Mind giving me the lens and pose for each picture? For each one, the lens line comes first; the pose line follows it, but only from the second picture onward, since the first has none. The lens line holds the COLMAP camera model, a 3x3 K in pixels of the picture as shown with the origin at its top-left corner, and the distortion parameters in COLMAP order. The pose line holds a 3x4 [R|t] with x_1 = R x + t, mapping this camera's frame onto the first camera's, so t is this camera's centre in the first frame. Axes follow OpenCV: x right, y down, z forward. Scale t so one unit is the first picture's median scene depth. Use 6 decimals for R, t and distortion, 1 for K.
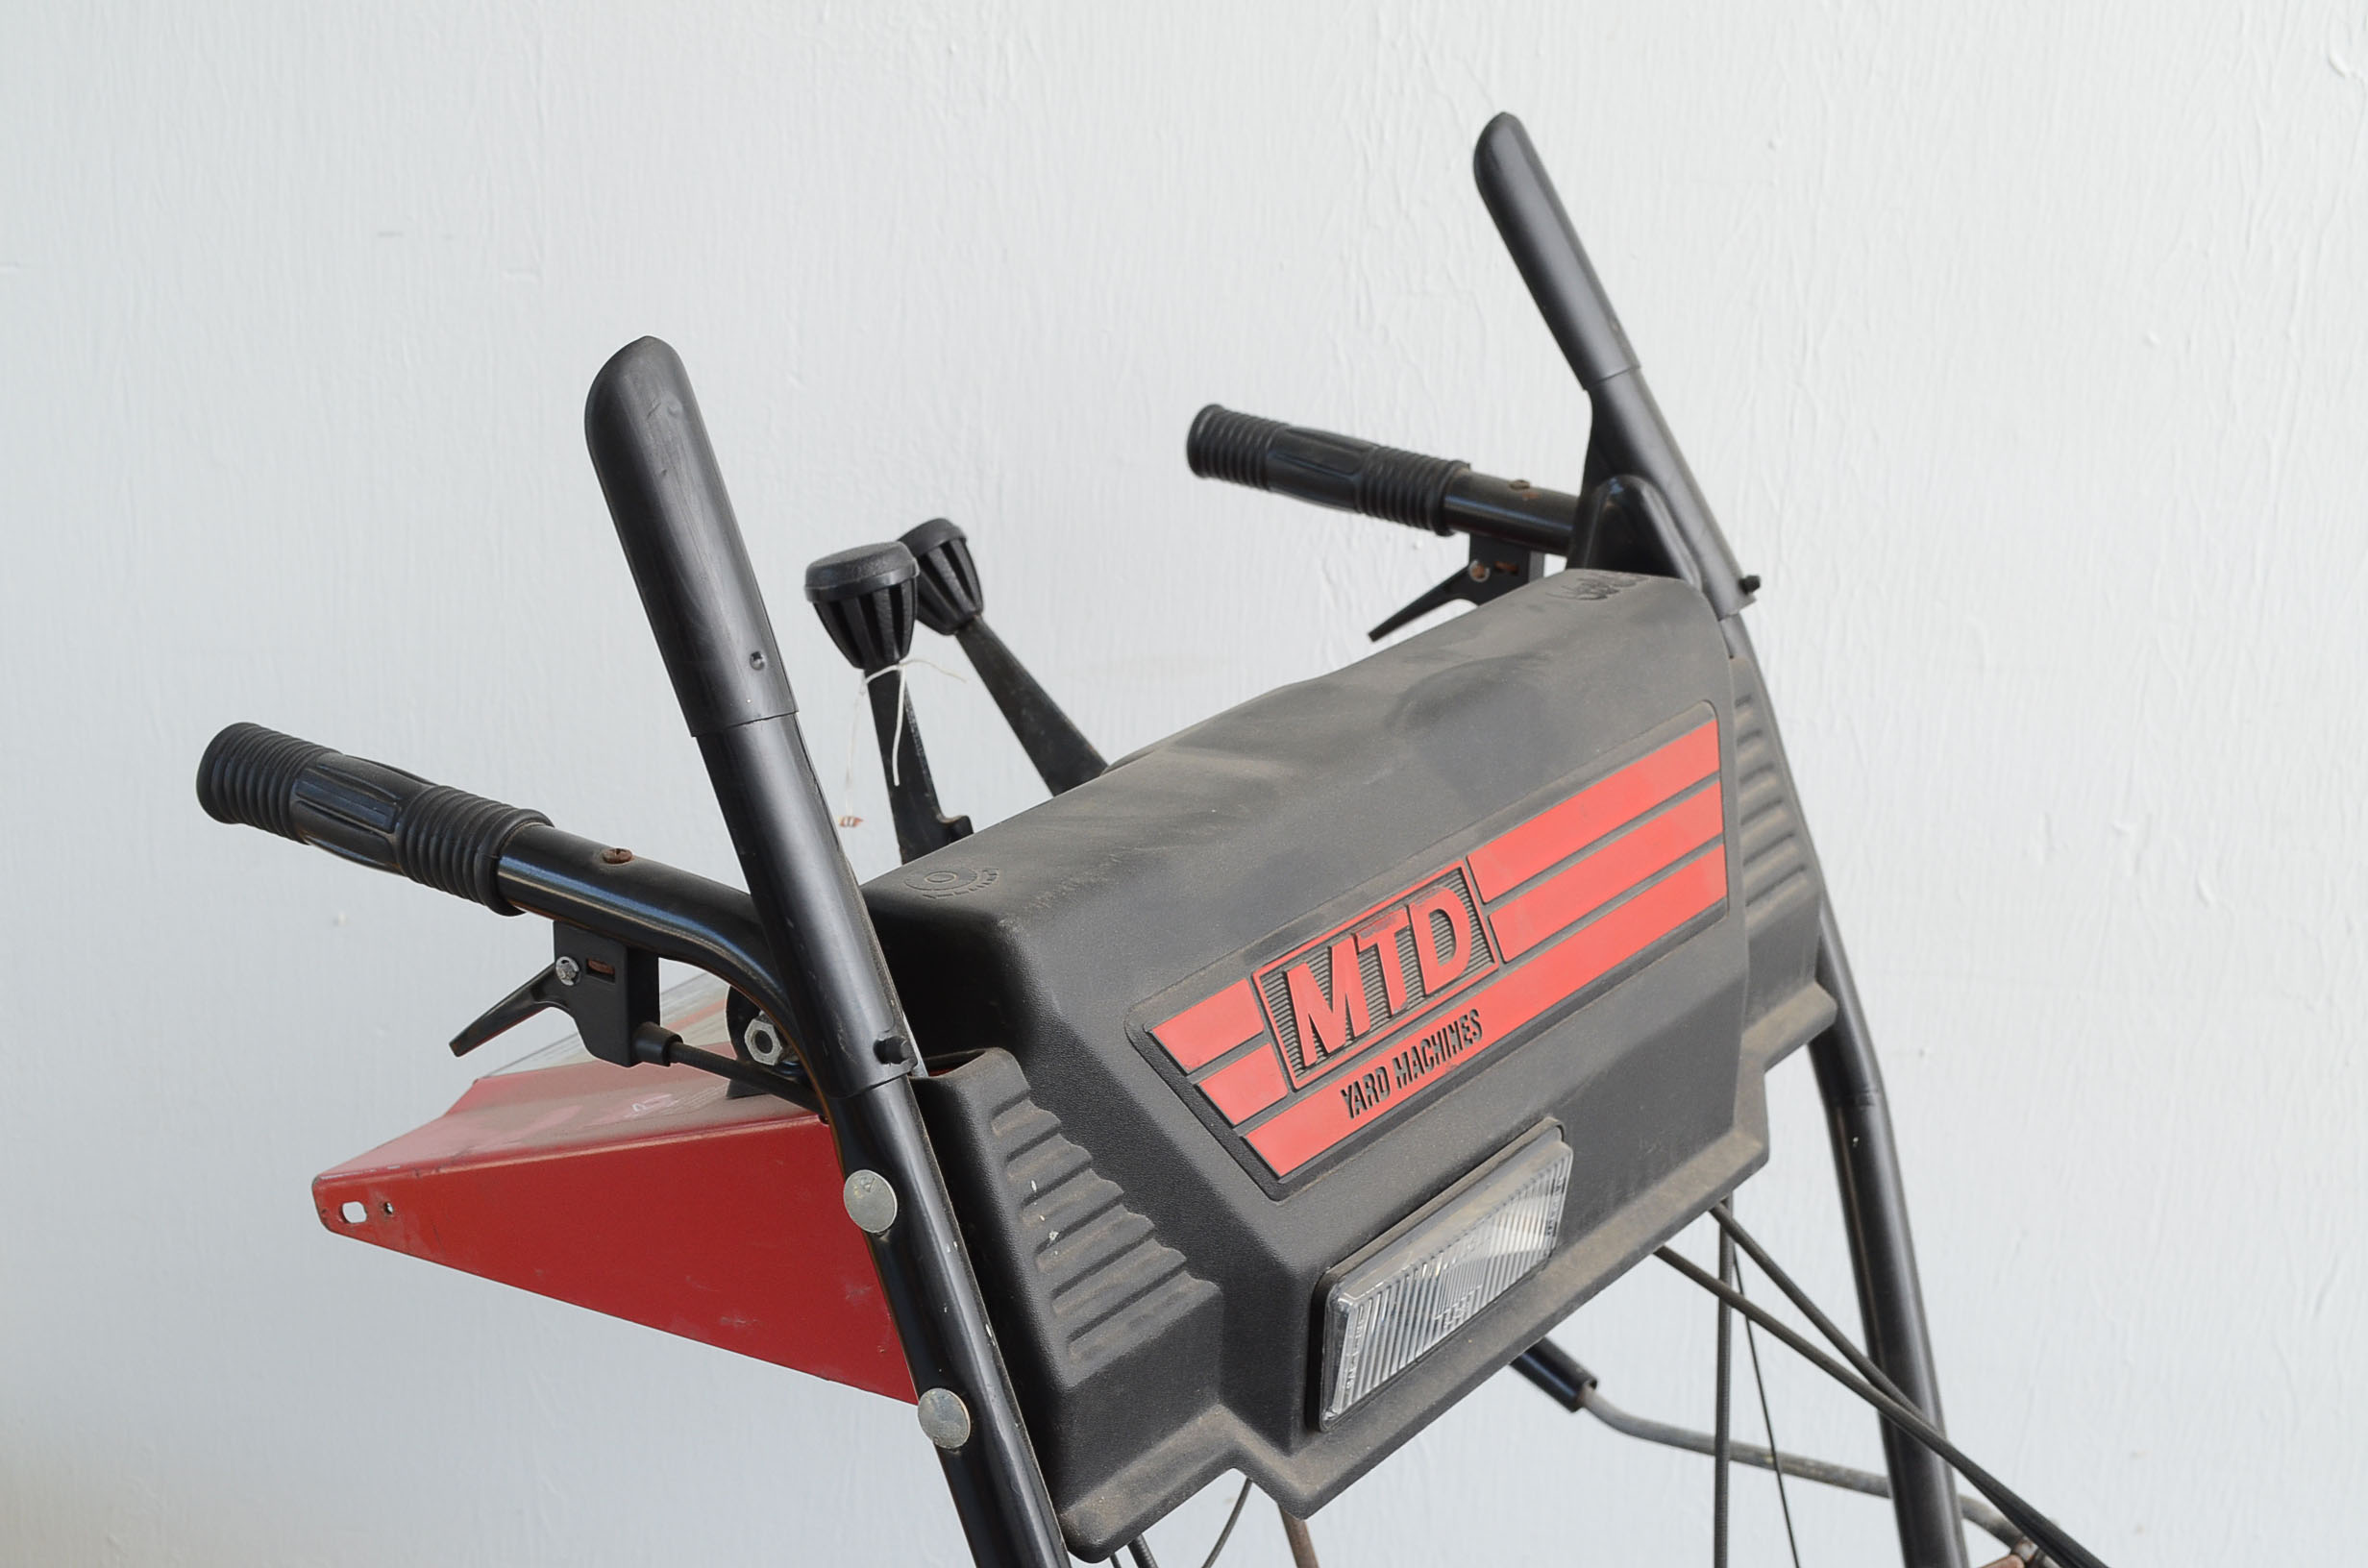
lens RADIAL K [[3475.2, 0, 1184.0], [0, 3475.2, 784.0], [0, 0, 1]] dist [-0.193312, -0.001790]
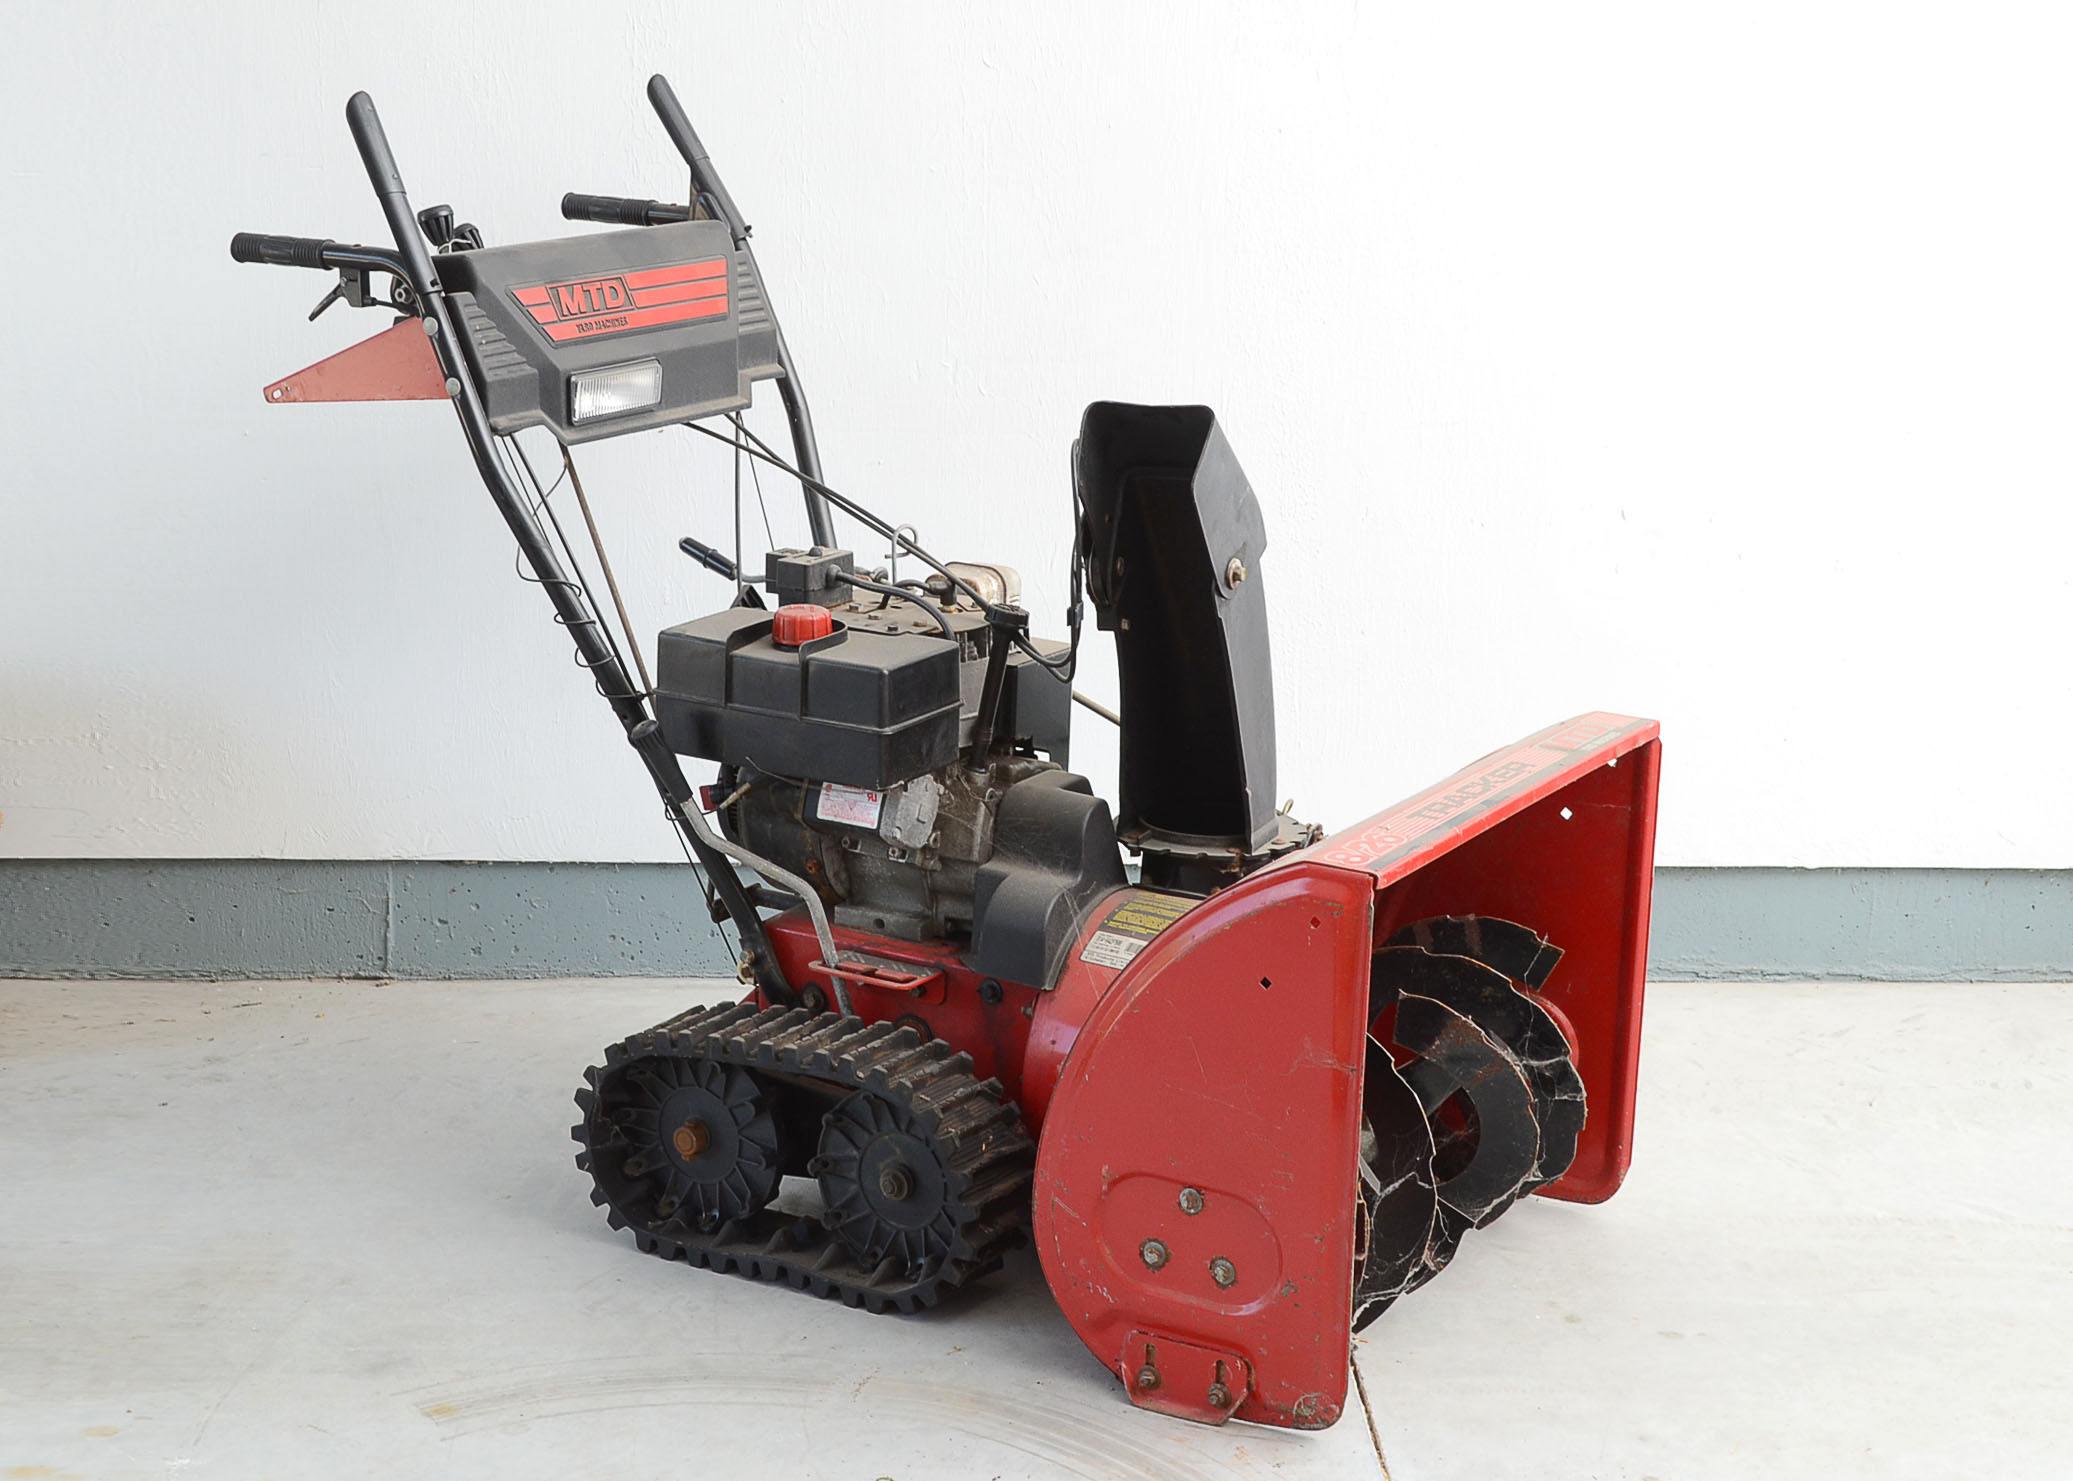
lens RADIAL K [[3189.0, 0, 1036.5], [0, 3189.0, 740.5], [0, 0, 1]] dist [-0.186001, -0.018085]
pose [[0.997497, -0.047778, 0.052126, 0.315389], [0.053200, 0.992709, -0.108160, 0.854823], [-0.046579, 0.110663, 0.992766, -2.037103]]
